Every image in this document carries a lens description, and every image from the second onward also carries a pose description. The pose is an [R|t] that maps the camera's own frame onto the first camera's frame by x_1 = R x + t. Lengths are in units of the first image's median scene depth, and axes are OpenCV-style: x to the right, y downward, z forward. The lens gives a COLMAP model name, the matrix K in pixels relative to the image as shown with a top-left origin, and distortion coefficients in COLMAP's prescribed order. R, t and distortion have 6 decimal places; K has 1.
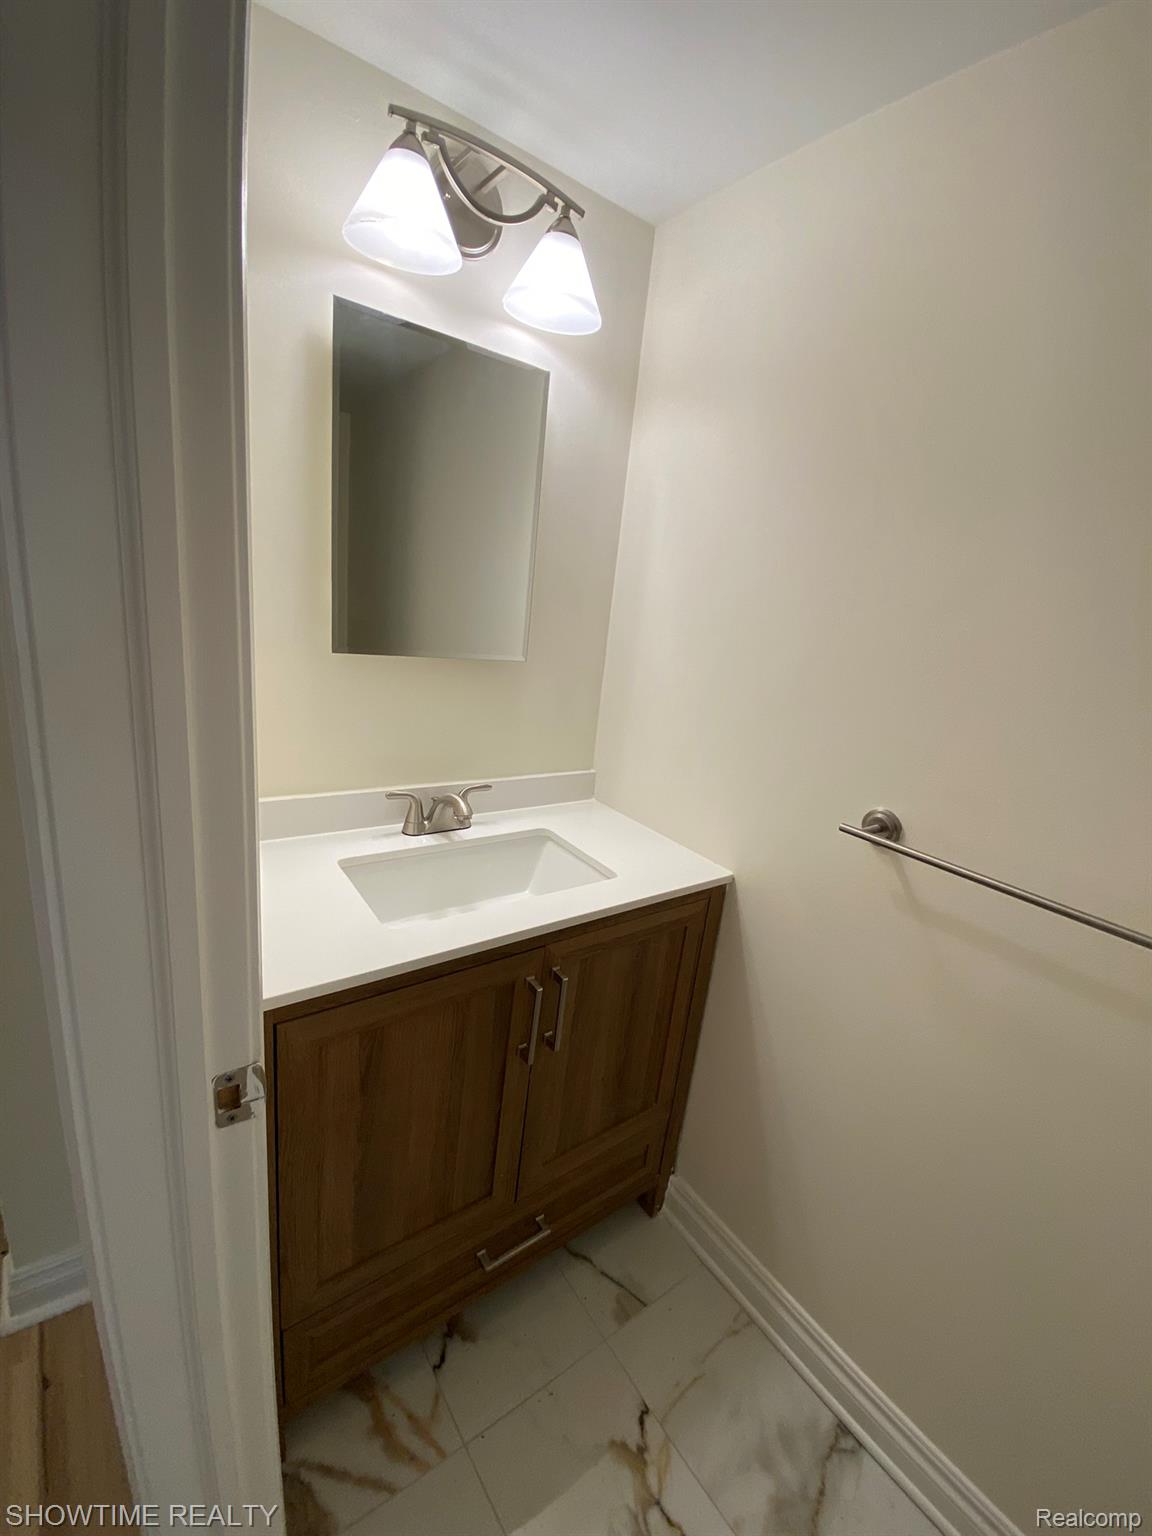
lens RADIAL K [[621.2, 0, 578.2], [0, 621.2, 774.6], [0, 0, 1]] dist [0.003572, -0.012502]
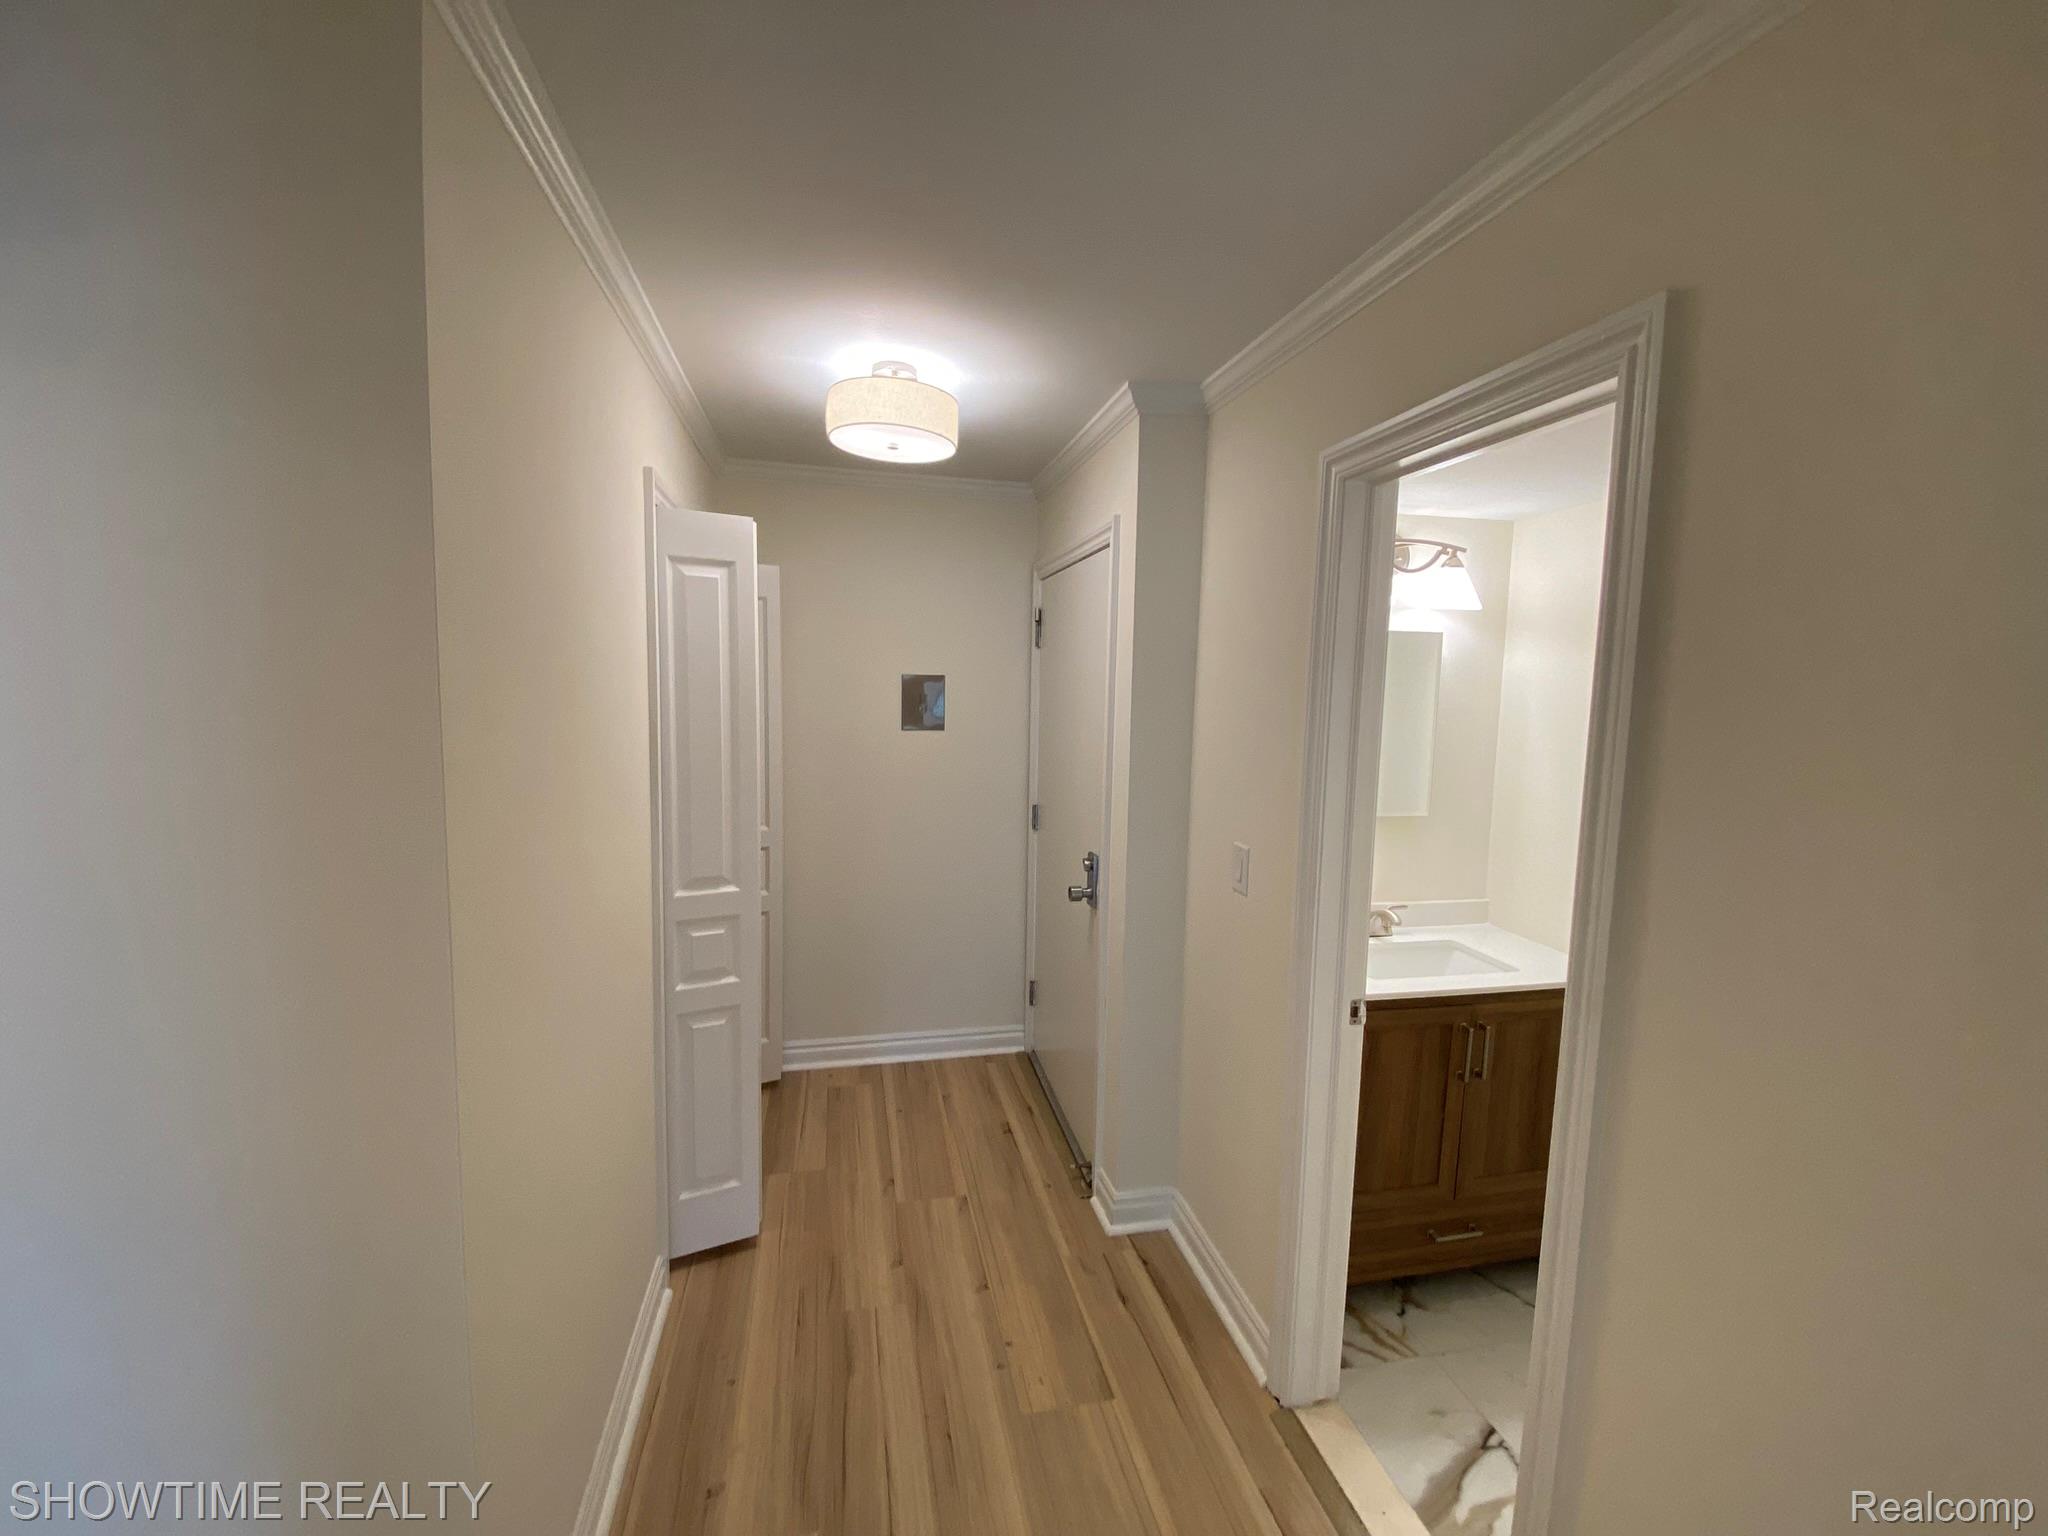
lens RADIAL K [[828.3, 0, 1009.1], [0, 828.3, 753.4], [0, 0, 1]] dist [0.003572, -0.012502]
pose [[0.903114, -0.047479, -0.426769, -0.176820], [-0.043617, 0.978584, -0.201172, 0.121449], [0.427181, 0.200296, 0.881702, -1.382903]]
